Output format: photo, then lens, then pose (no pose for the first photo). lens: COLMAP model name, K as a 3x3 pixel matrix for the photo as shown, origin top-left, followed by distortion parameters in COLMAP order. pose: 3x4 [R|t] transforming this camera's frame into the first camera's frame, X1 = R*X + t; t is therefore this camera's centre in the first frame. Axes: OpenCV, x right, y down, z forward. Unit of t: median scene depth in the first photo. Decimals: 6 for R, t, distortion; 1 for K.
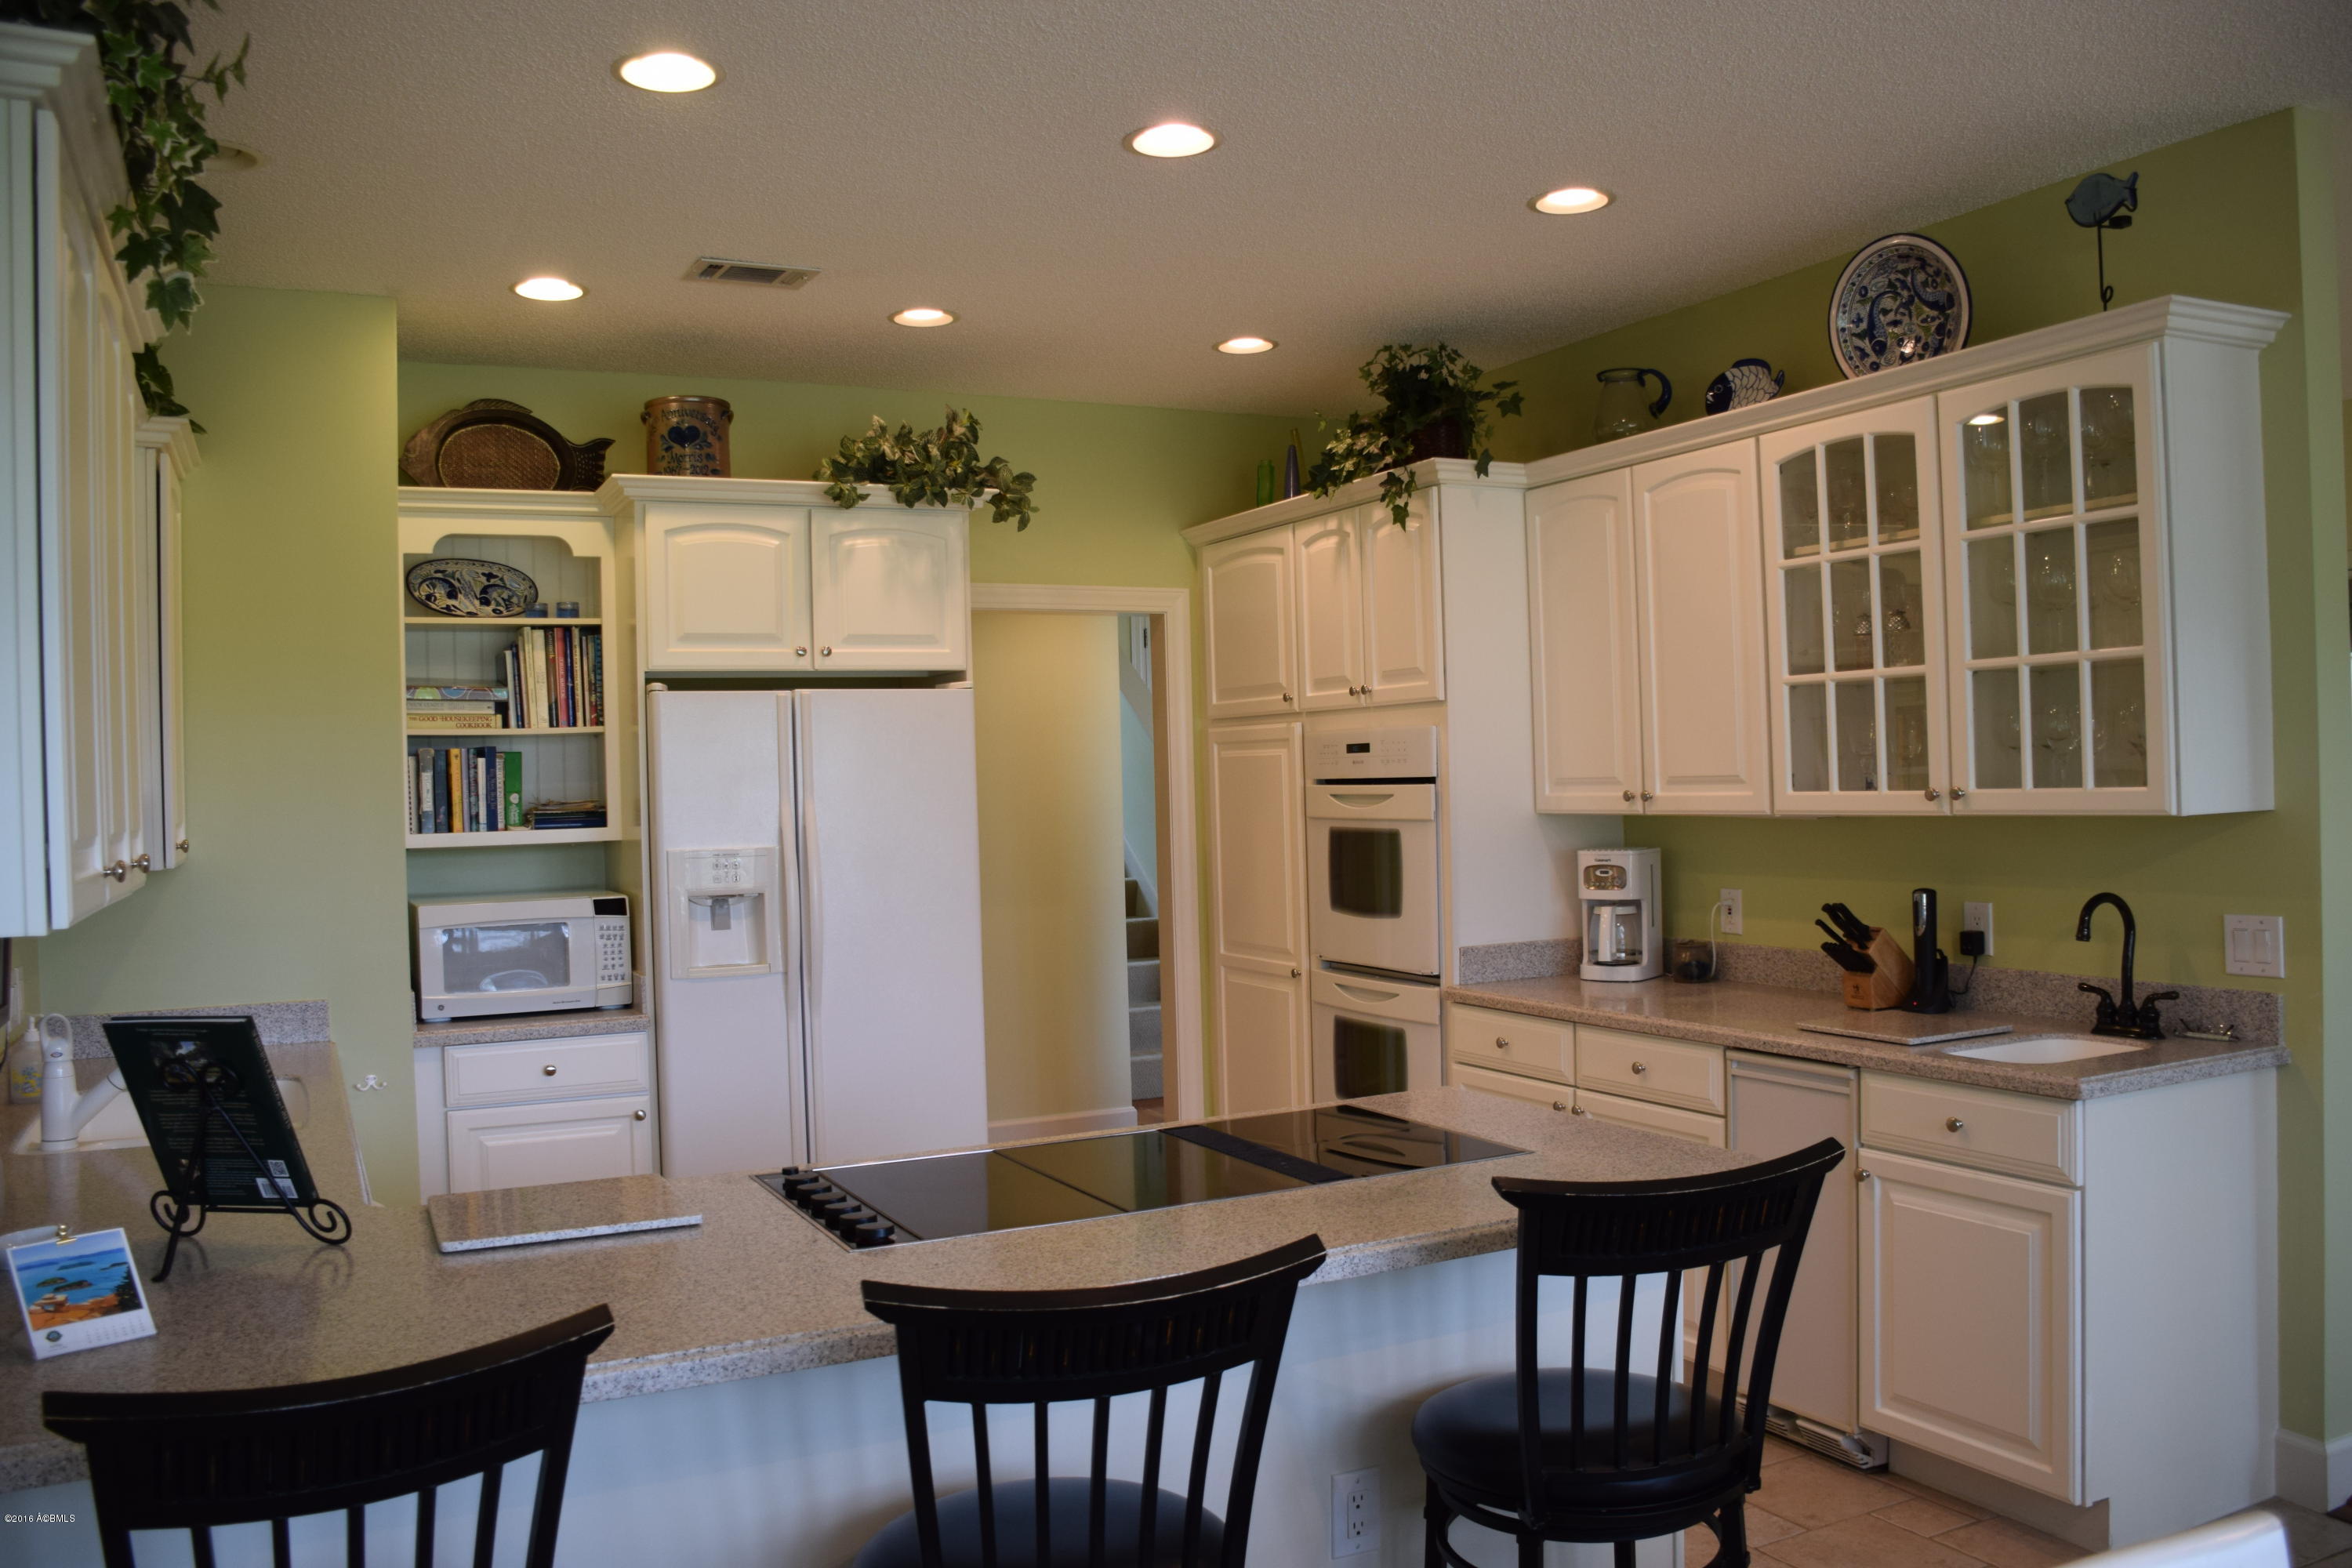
lens RADIAL K [[1846.8, 0, 1176.0], [0, 1846.8, 784.0], [0, 0, 1]] dist [-0.159853, 0.124808]
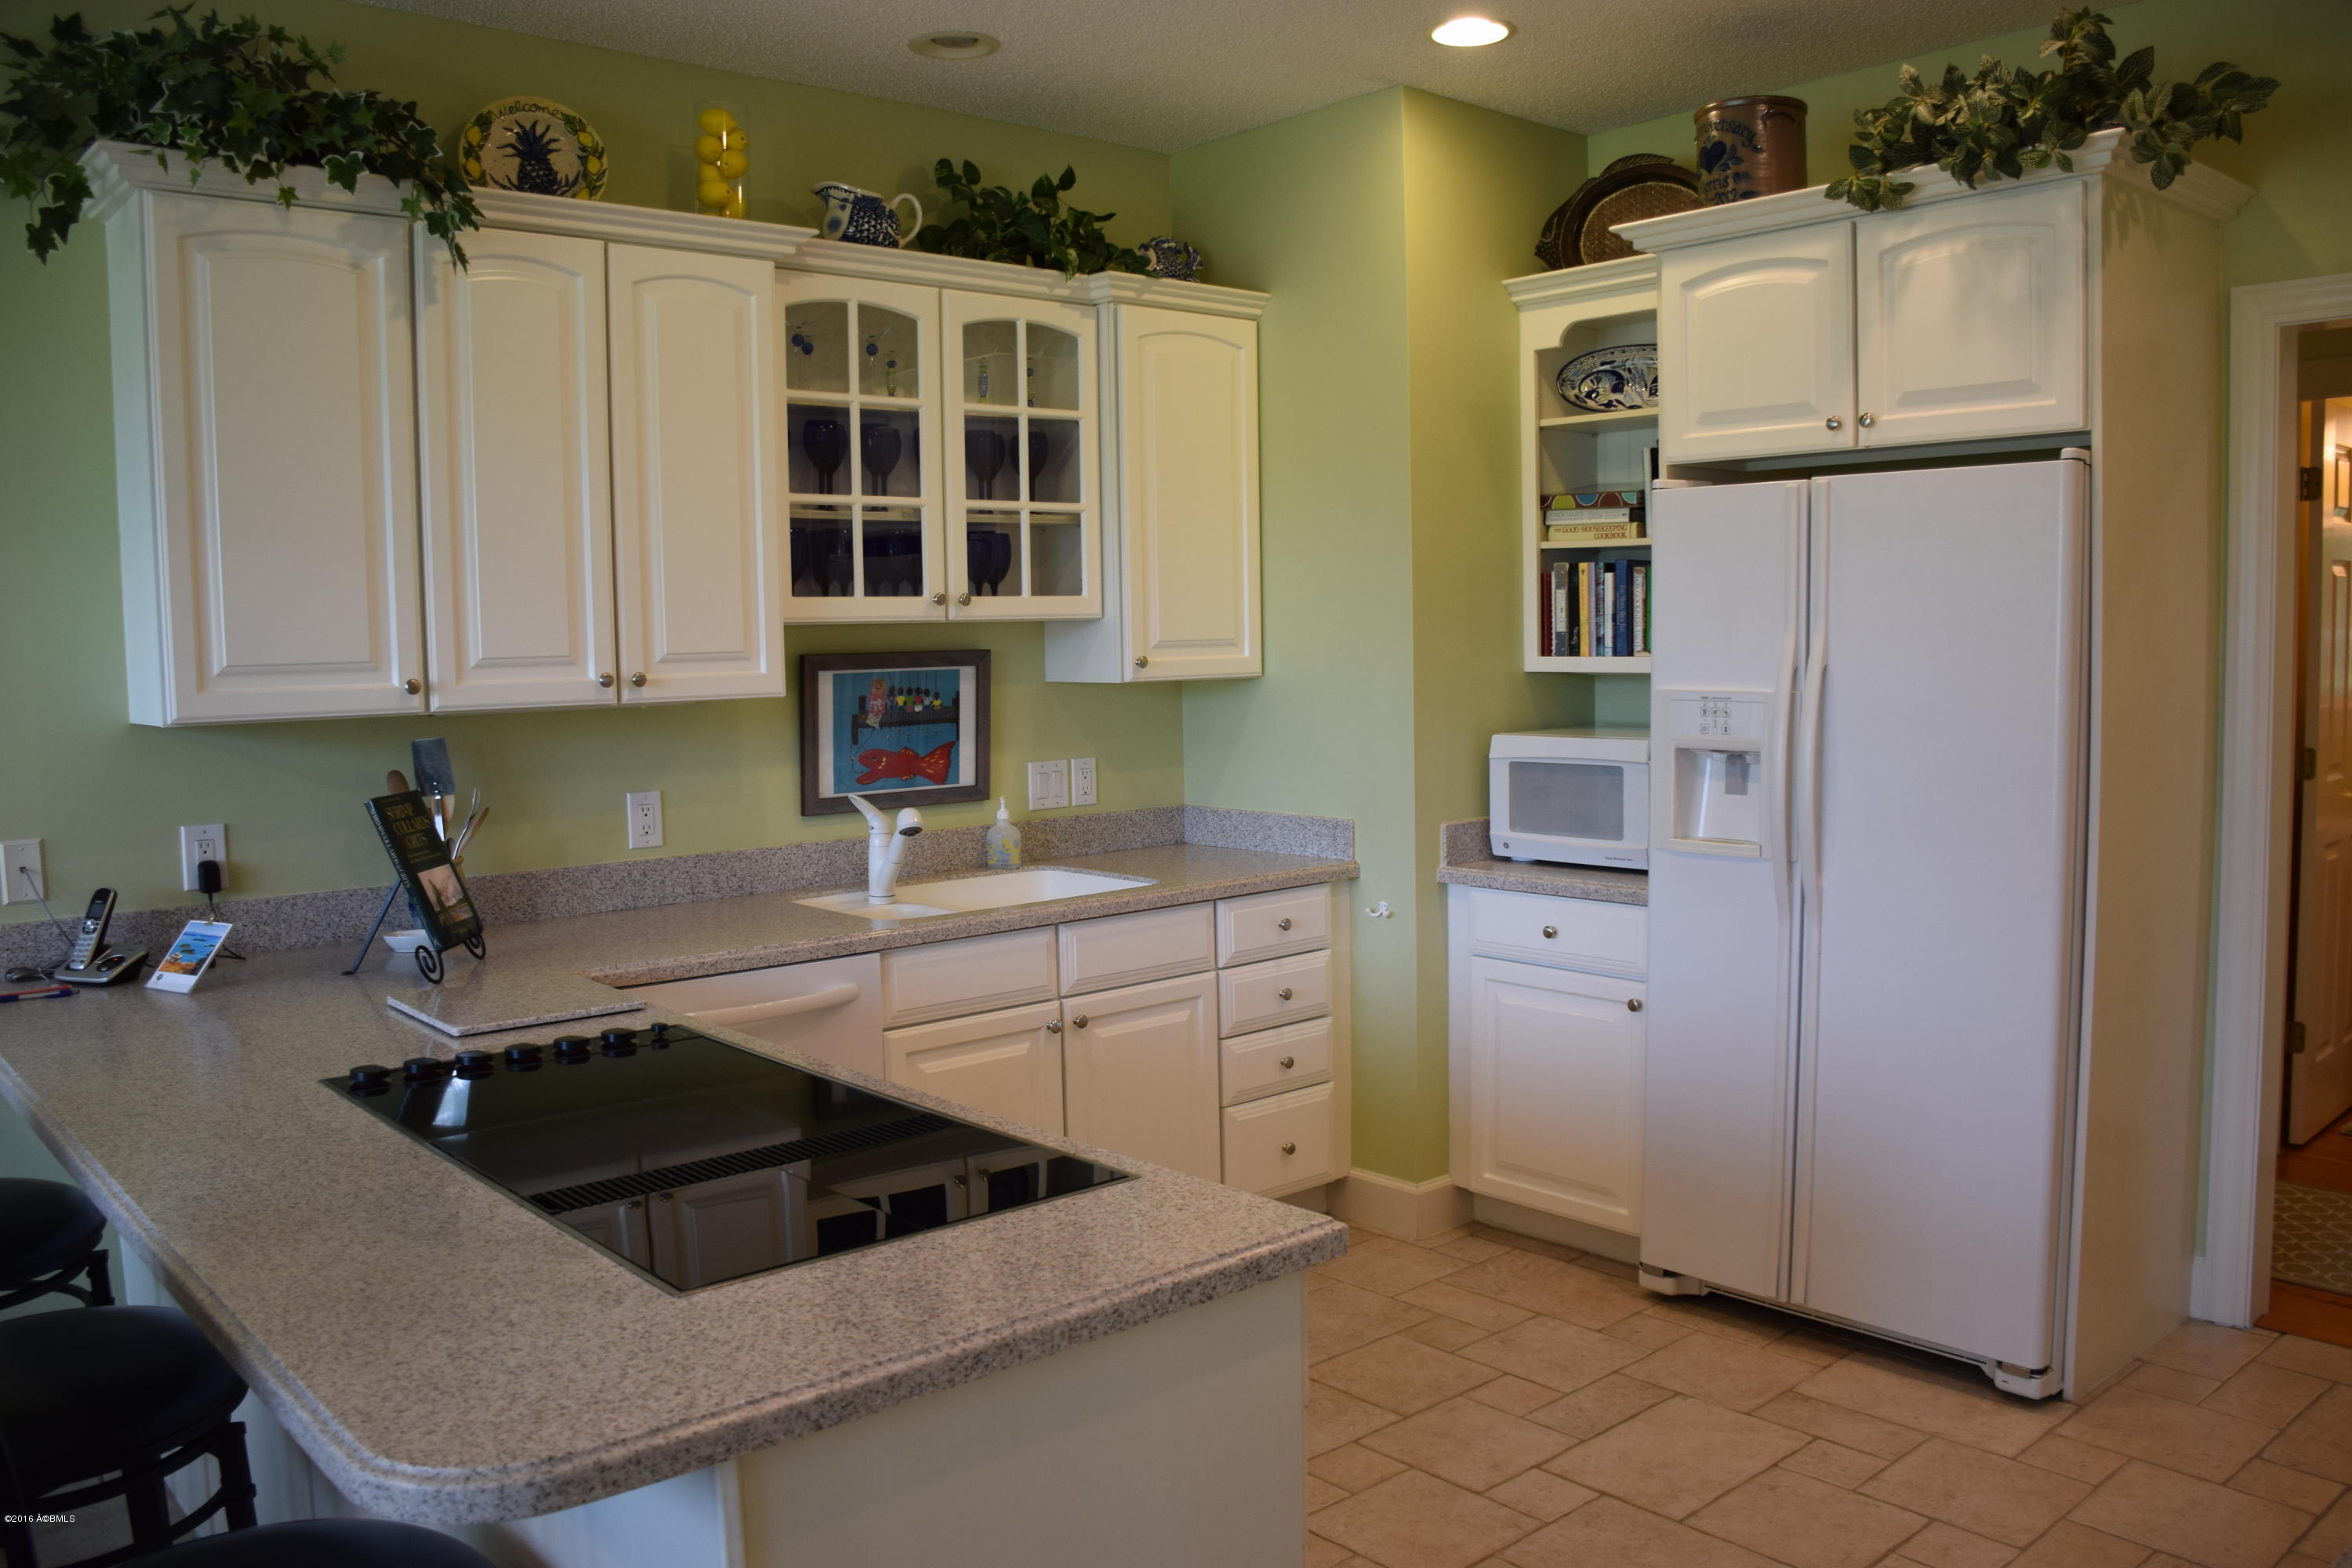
lens RADIAL K [[1844.1, 0, 1176.0], [0, 1844.1, 784.0], [0, 0, 1]] dist [-0.101021, 0.001902]
pose [[0.253502, 0.102953, -0.961840, 0.430849], [0.010230, 0.993979, 0.109090, -0.011631], [0.967281, -0.037494, 0.250923, 0.564810]]
